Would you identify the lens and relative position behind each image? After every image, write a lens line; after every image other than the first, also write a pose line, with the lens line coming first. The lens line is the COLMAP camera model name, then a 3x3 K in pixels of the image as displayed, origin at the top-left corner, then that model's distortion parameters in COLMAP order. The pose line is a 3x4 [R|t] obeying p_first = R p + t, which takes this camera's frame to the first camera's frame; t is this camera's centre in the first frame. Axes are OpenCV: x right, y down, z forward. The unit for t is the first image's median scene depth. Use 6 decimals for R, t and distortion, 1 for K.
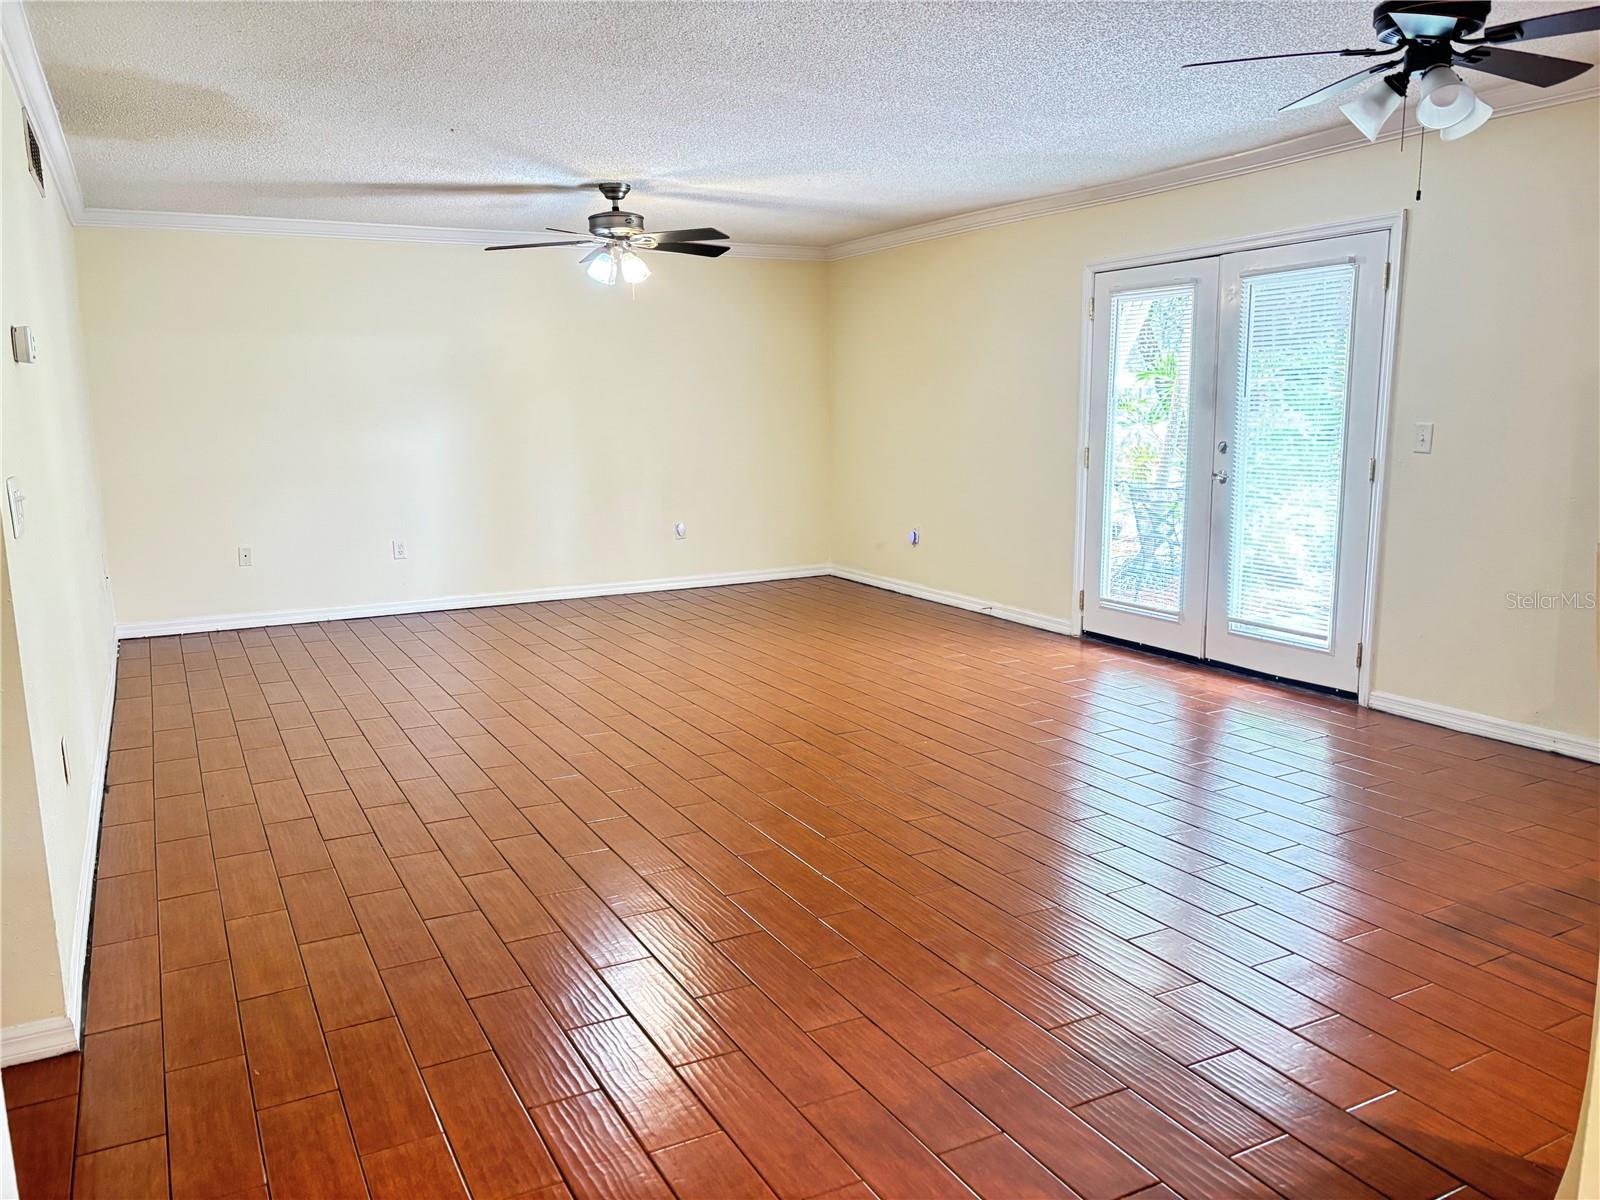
lens RADIAL K [[1213.9, 0, 802.3], [0, 1213.9, 608.8], [0, 0, 1]] dist [0.039938, -0.045800]
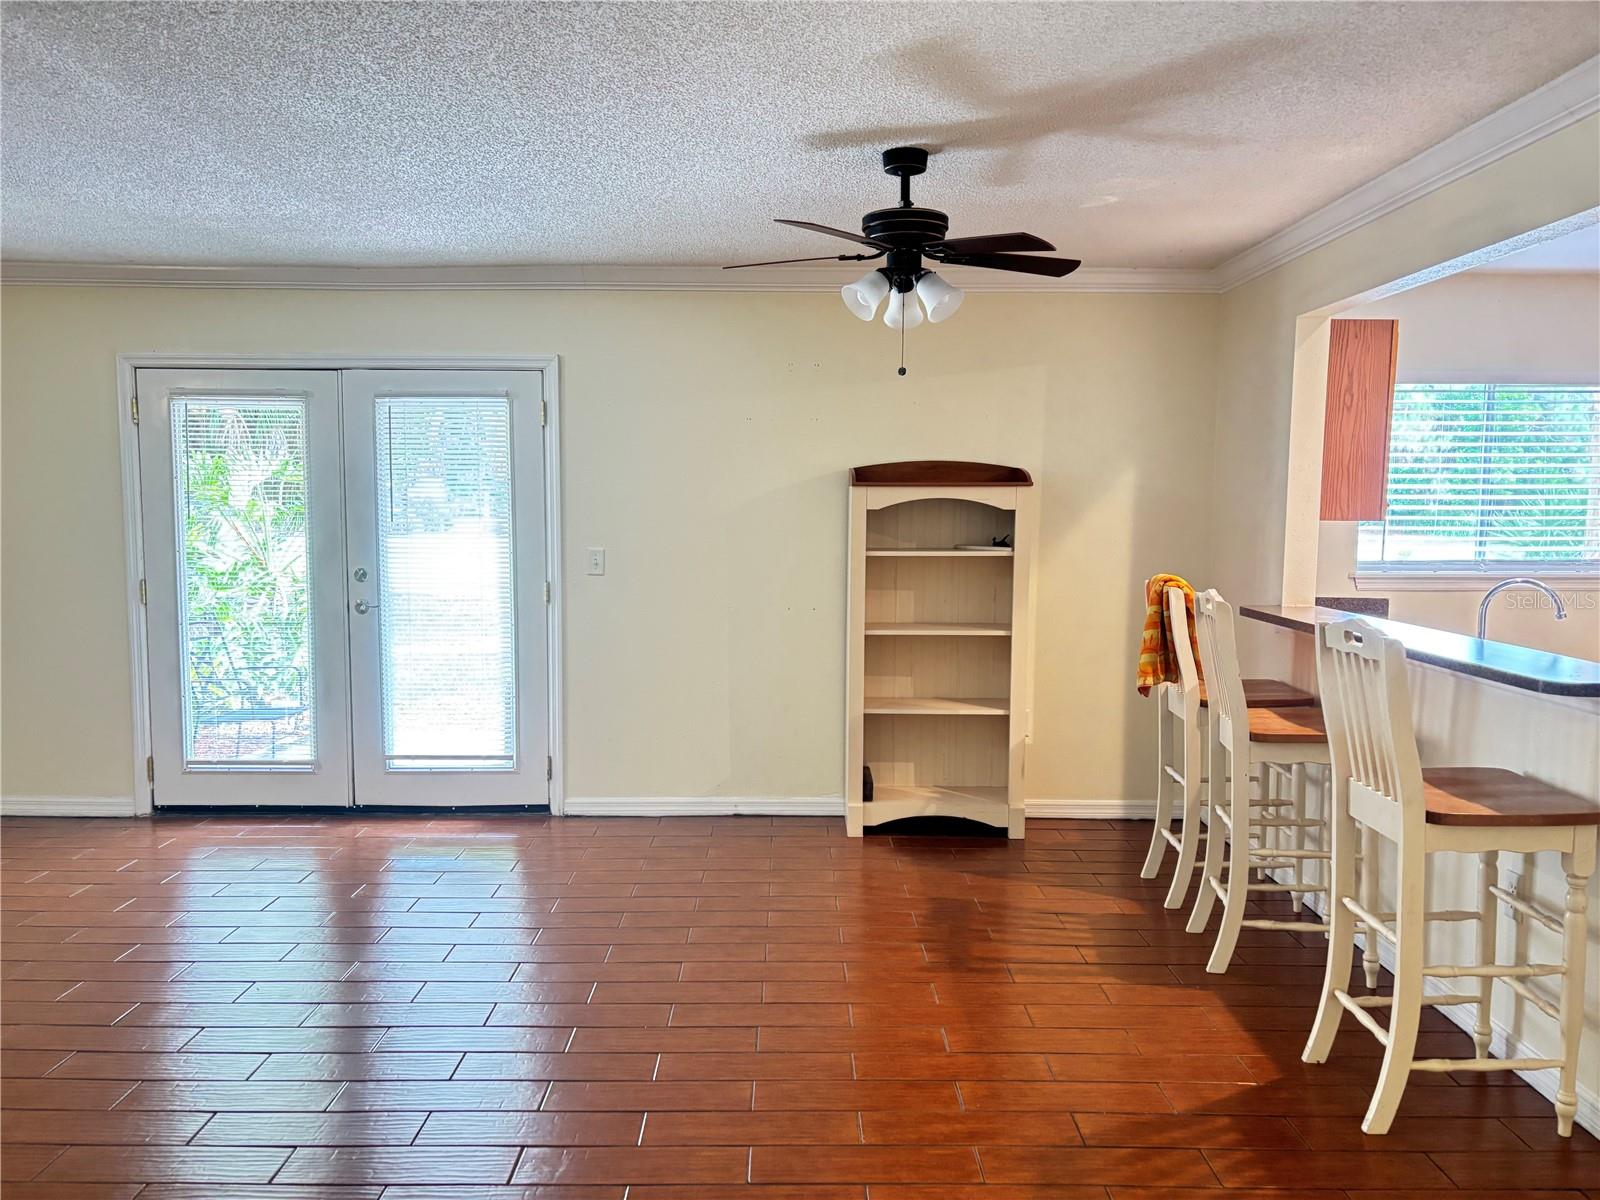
lens RADIAL K [[1184.9, 0, 800.0], [0, 1184.9, 600.0], [0, 0, 1]] dist [0.035888, -0.041066]
pose [[0.468245, -0.056935, 0.881763, -0.297561], [0.139379, 0.990188, -0.010078, -0.057523], [-0.872537, 0.127618, 0.471586, 0.283973]]
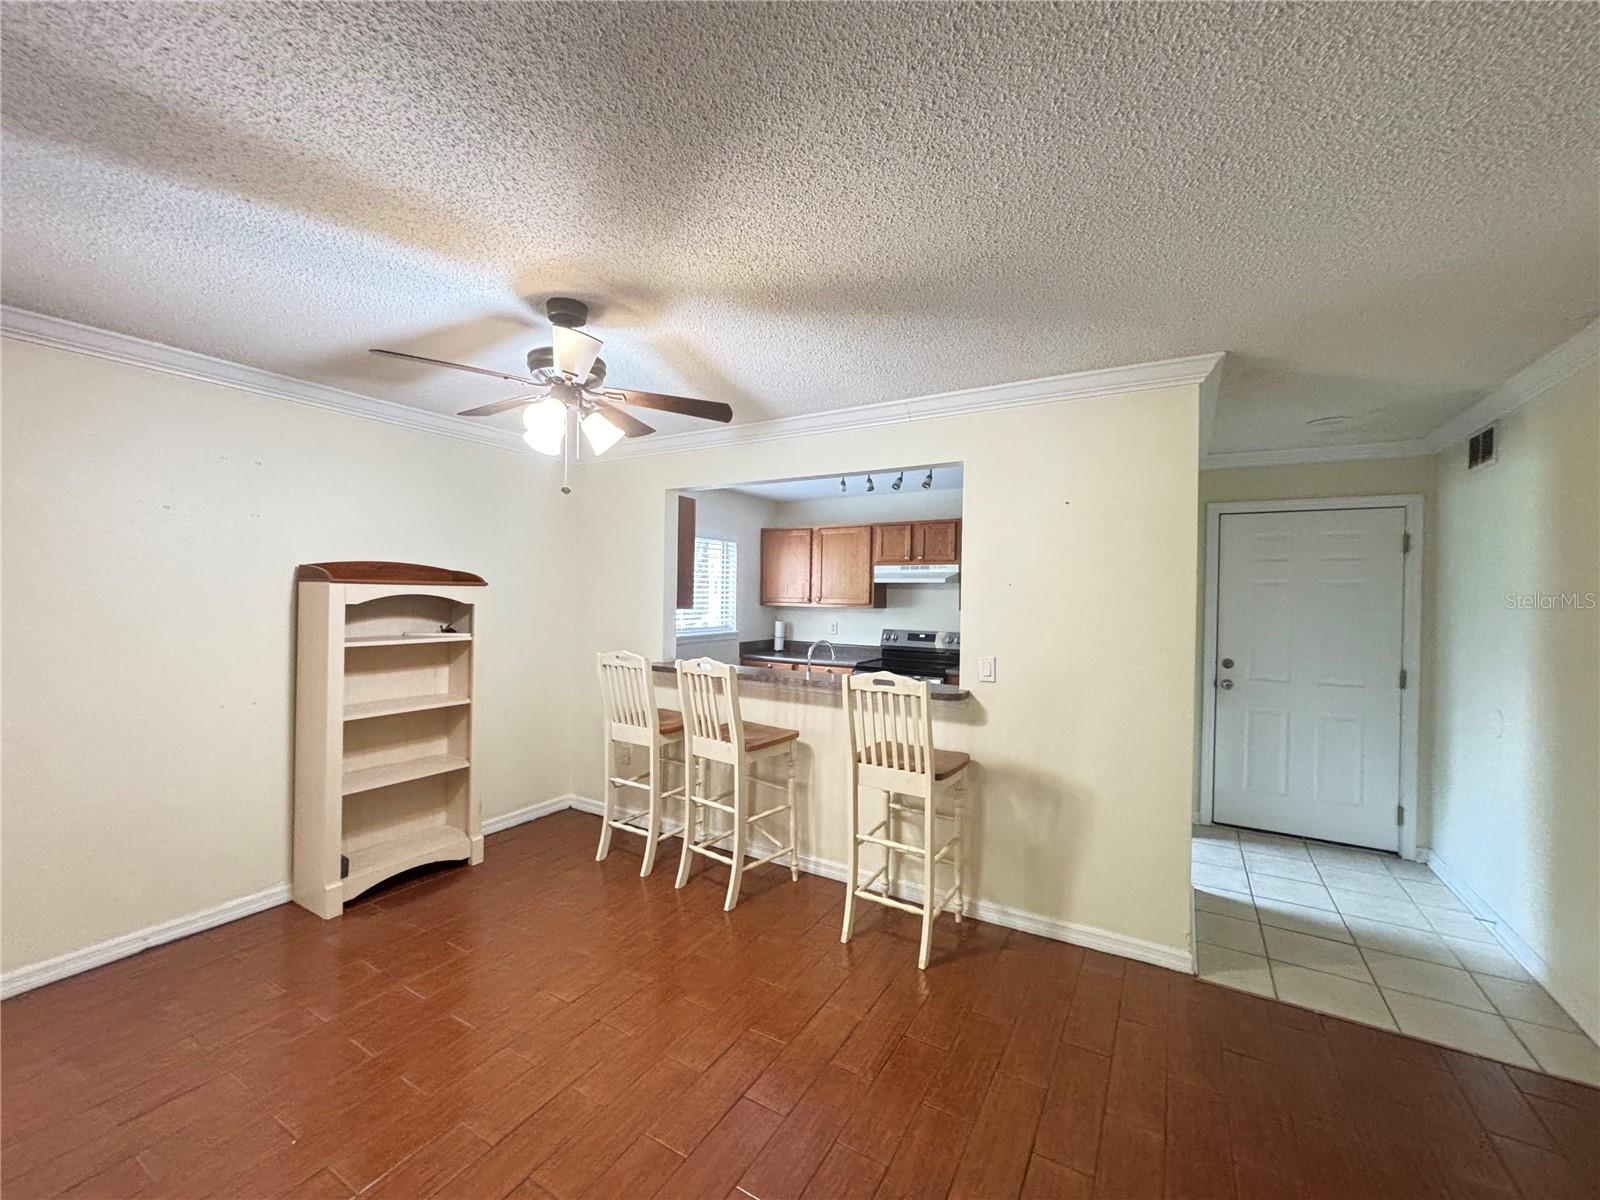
lens RADIAL K [[638.5, 0, 800.1], [0, 638.5, 597.7], [0, 0, 1]] dist [-0.001010, -0.000466]
pose [[-0.519181, -0.000111, 0.854665, -0.127117], [0.135982, 0.987251, 0.082733, -0.121989], [-0.843777, 0.159173, -0.512546, 0.587282]]
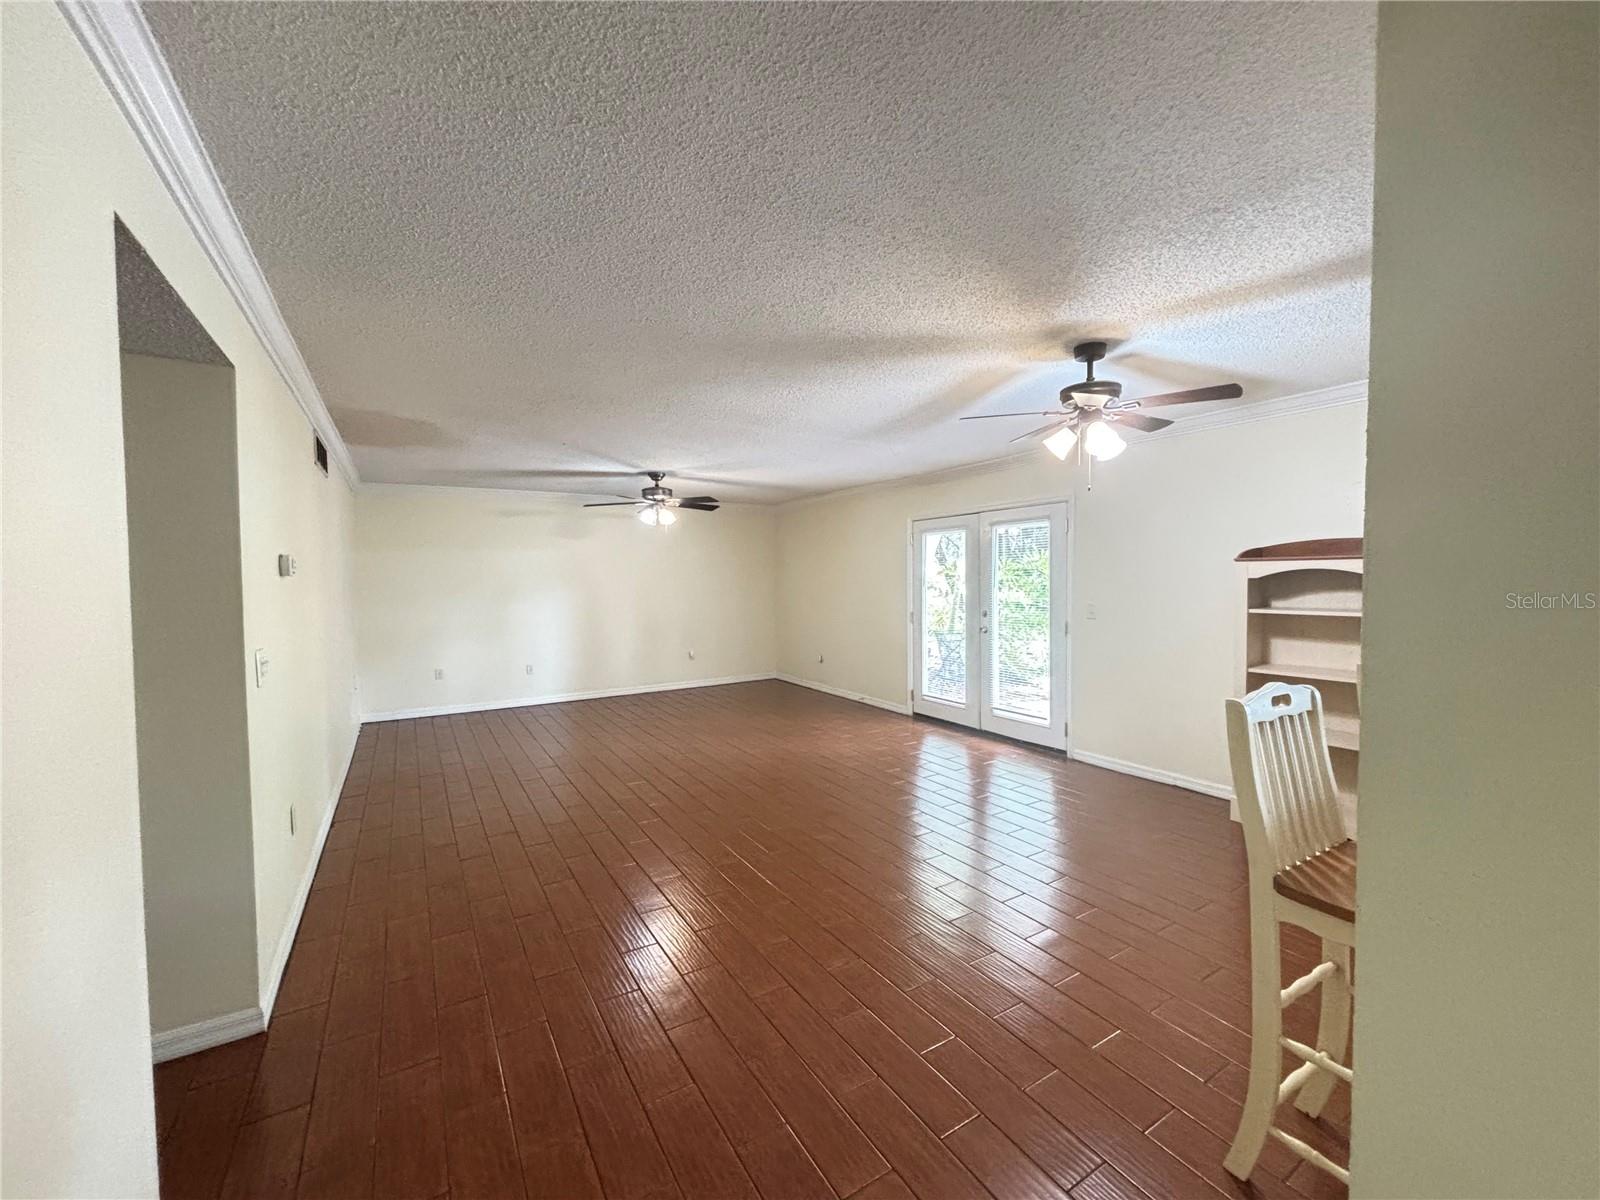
lens RADIAL K [[638.5, 0, 800.1], [0, 638.5, 597.7], [0, 0, 1]] dist [-0.001010, -0.000466]
pose [[0.998334, 0.000815, 0.057697, 0.008129], [0.007198, 0.990331, -0.138541, -0.024220], [-0.057252, 0.138725, 0.988675, 0.055139]]
